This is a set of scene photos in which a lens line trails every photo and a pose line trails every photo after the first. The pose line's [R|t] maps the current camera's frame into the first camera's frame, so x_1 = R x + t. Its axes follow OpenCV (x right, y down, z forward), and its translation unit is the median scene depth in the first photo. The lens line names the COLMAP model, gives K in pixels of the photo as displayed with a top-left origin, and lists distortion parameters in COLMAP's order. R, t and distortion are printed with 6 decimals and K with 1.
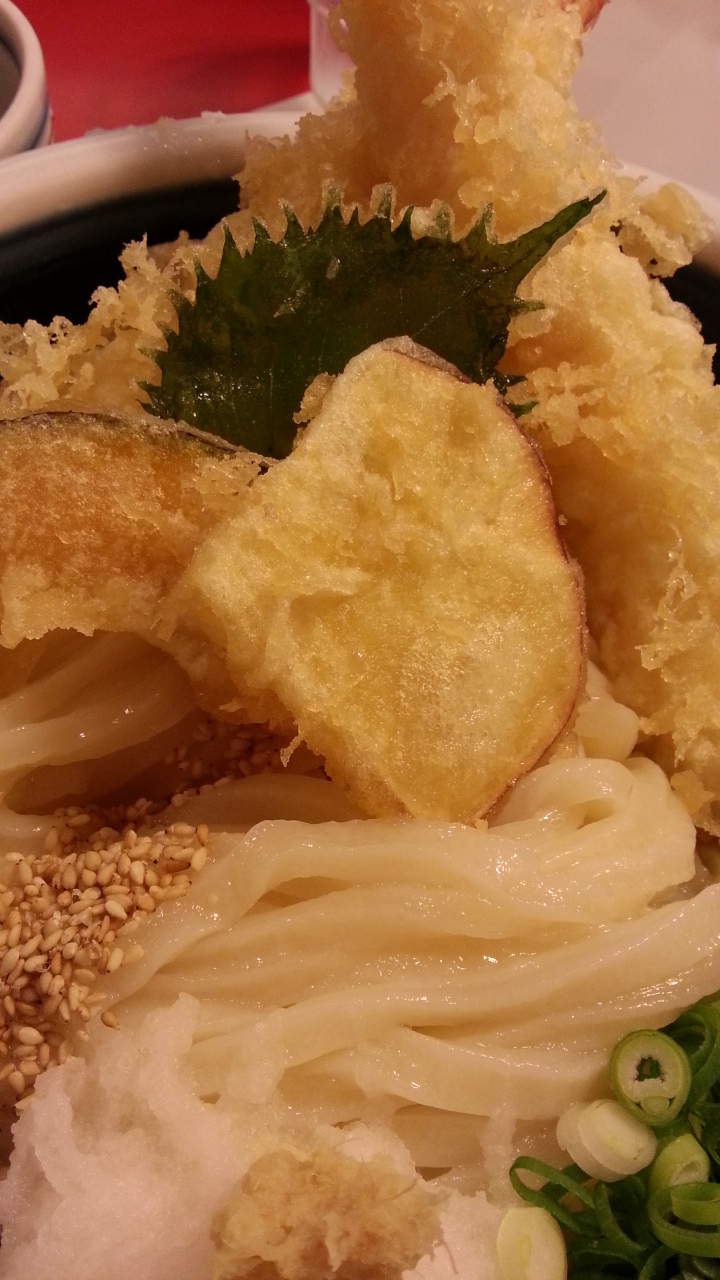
lens RADIAL K [[1064.3, 0, 353.9], [0, 1064.3, 631.7], [0, 0, 1]] dist [0.004440, -0.006586]
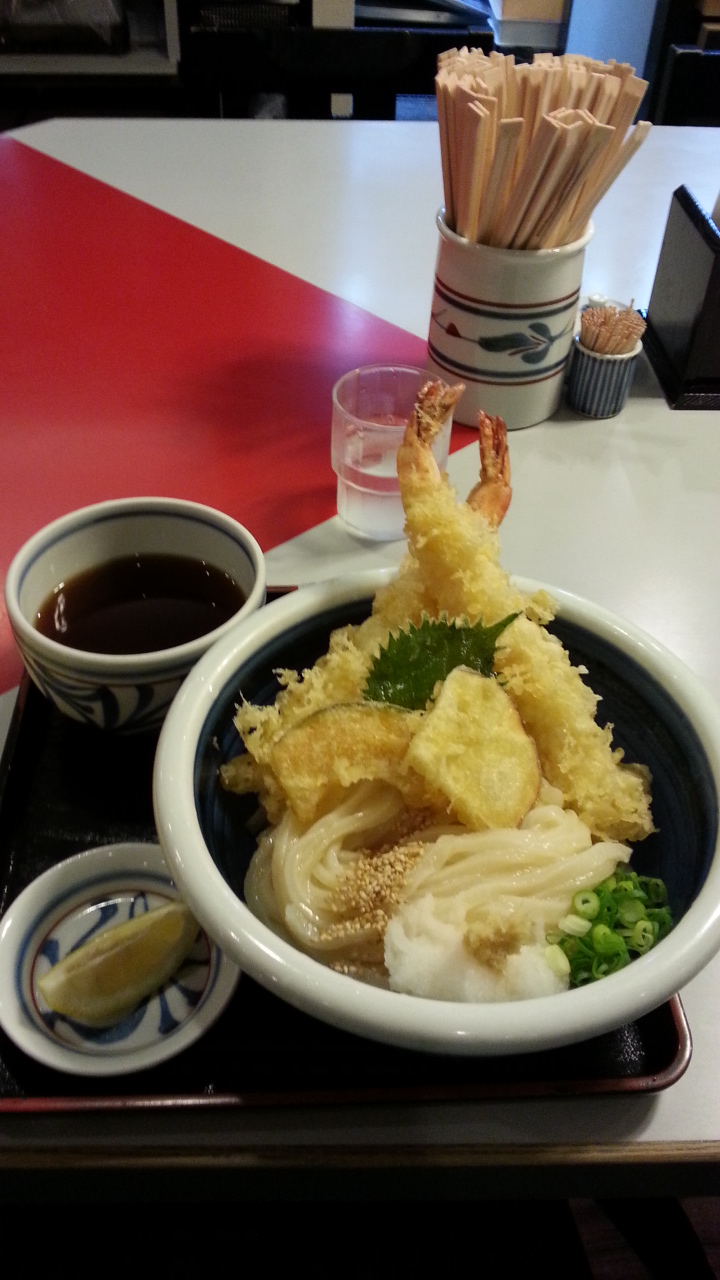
lens RADIAL K [[1064.3, 0, 366.2], [0, 1064.3, 639.6], [0, 0, 1]] dist [0.004440, -0.006586]
pose [[0.988726, -0.103252, 0.108440, -0.510513], [0.124633, 0.968887, -0.213831, 0.237955], [-0.082988, 0.224936, 0.970833, -1.774731]]
